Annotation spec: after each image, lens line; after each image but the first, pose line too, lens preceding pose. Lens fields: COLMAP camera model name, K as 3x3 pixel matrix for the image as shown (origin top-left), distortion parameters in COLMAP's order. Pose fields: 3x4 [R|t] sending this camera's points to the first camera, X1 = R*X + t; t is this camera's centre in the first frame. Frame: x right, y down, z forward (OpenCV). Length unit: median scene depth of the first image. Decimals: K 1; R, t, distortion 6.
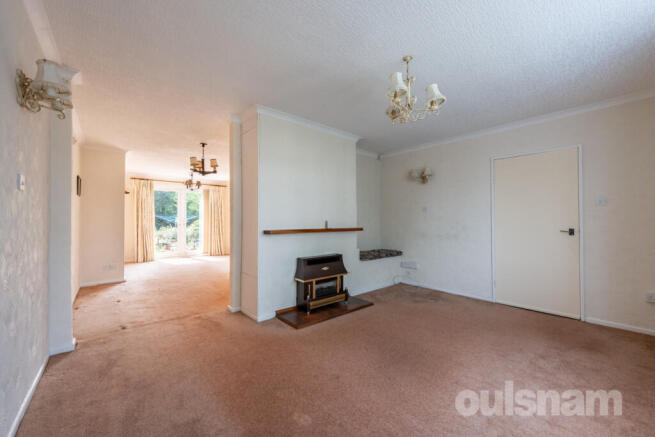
lens RADIAL K [[255.3, 0, 328.4], [0, 255.3, 218.7], [0, 0, 1]] dist [0.002550, 0.000086]
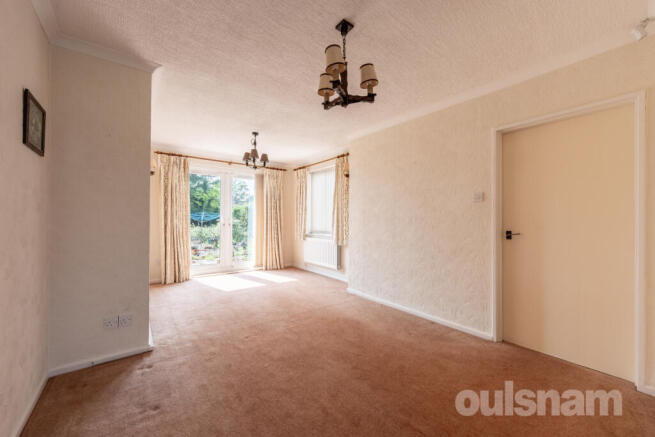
lens RADIAL K [[255.3, 0, 325.8], [0, 255.3, 219.7], [0, 0, 1]] dist [0.002550, 0.000086]
pose [[0.998672, 0.006951, -0.051044, -0.303809], [-0.006558, 0.999947, 0.007874, 0.002438], [0.051096, -0.007529, 0.998665, 0.369721]]
